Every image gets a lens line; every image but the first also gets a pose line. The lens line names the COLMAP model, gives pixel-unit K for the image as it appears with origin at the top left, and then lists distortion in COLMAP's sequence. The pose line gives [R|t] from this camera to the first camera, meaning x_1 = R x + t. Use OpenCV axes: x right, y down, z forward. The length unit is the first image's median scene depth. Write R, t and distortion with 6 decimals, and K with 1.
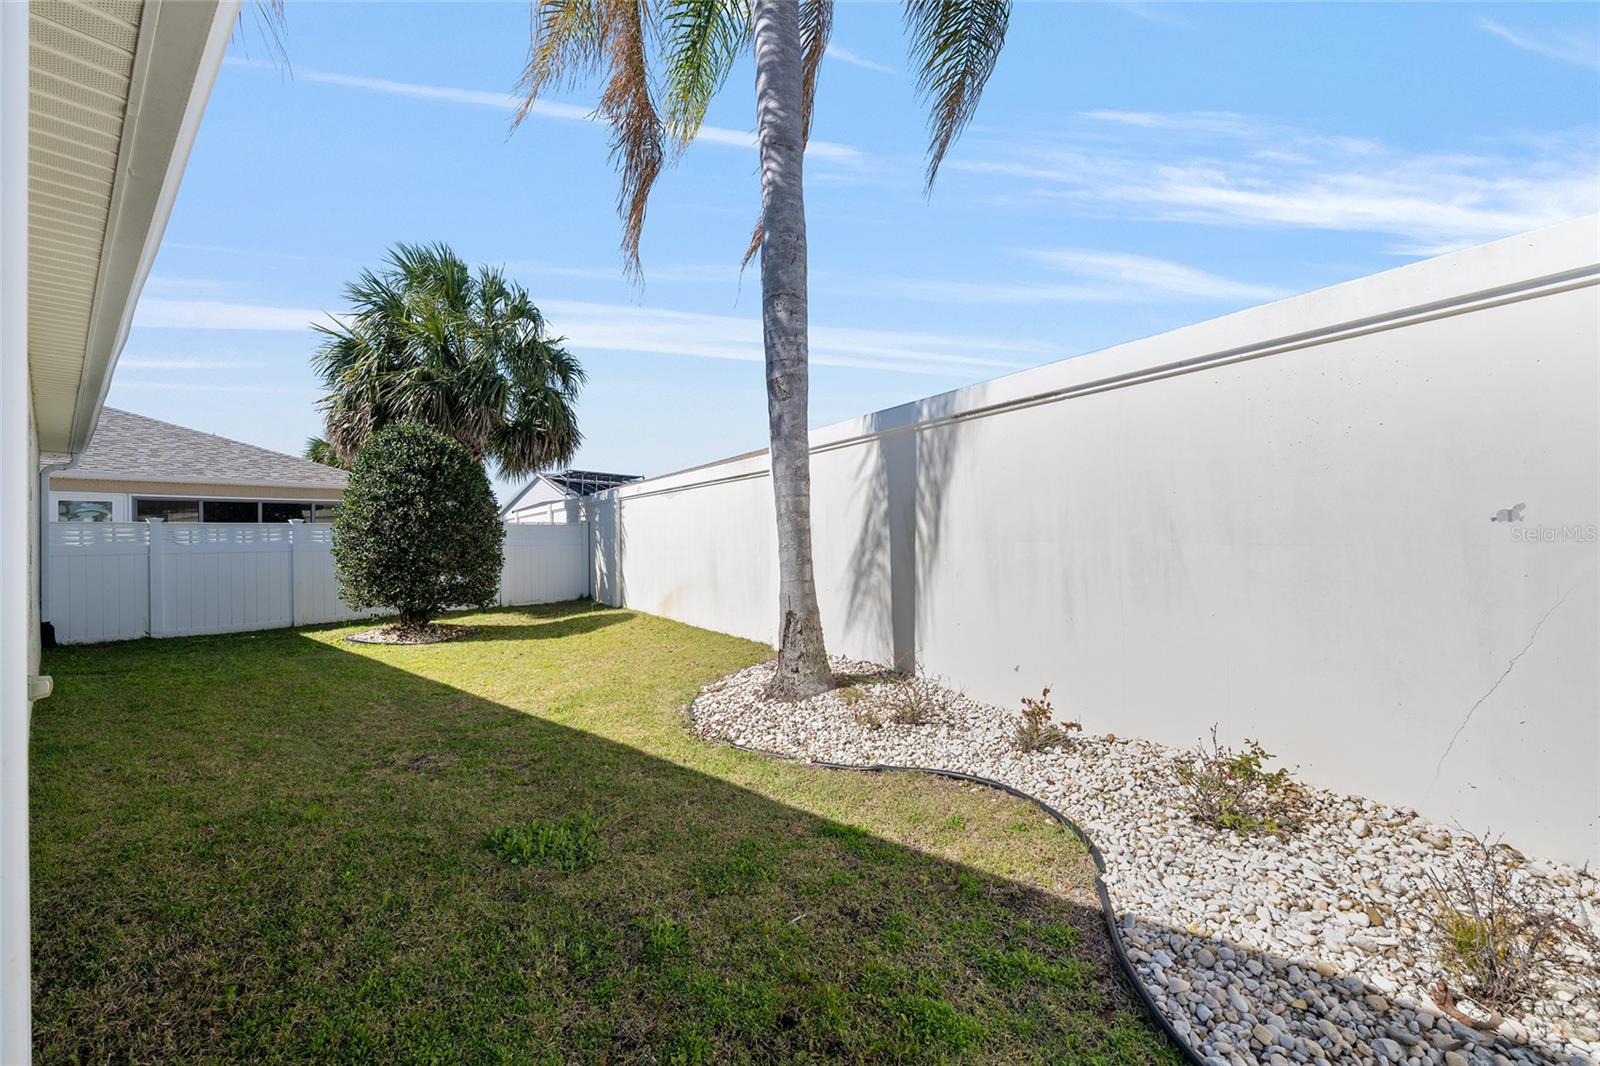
lens RADIAL K [[616.6, 0, 803.6], [0, 616.6, 529.8], [0, 0, 1]] dist [-0.001143, 0.000006]
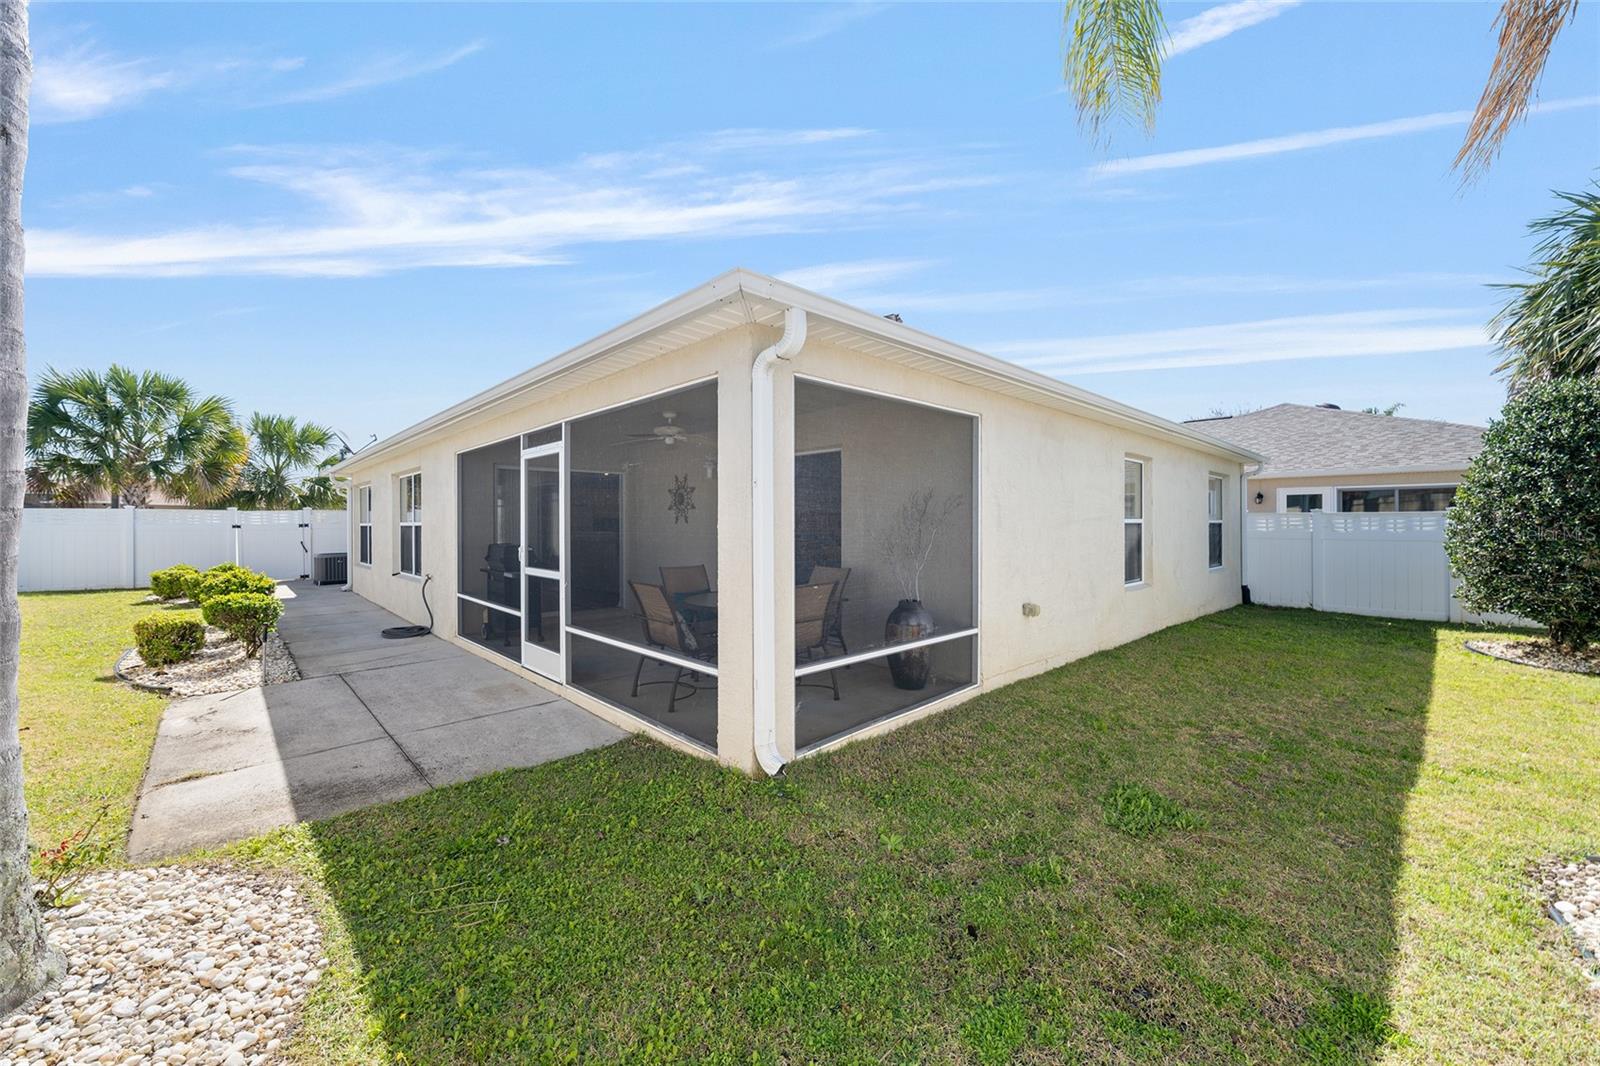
lens RADIAL K [[629.8, 0, 801.8], [0, 629.8, 528.0], [0, 0, 1]] dist [-0.002056, -0.000050]
pose [[-0.121311, 0.023498, -0.992336, 0.286531], [0.009114, 0.999704, 0.022559, -0.019862], [0.992573, -0.006307, -0.121489, 0.174461]]
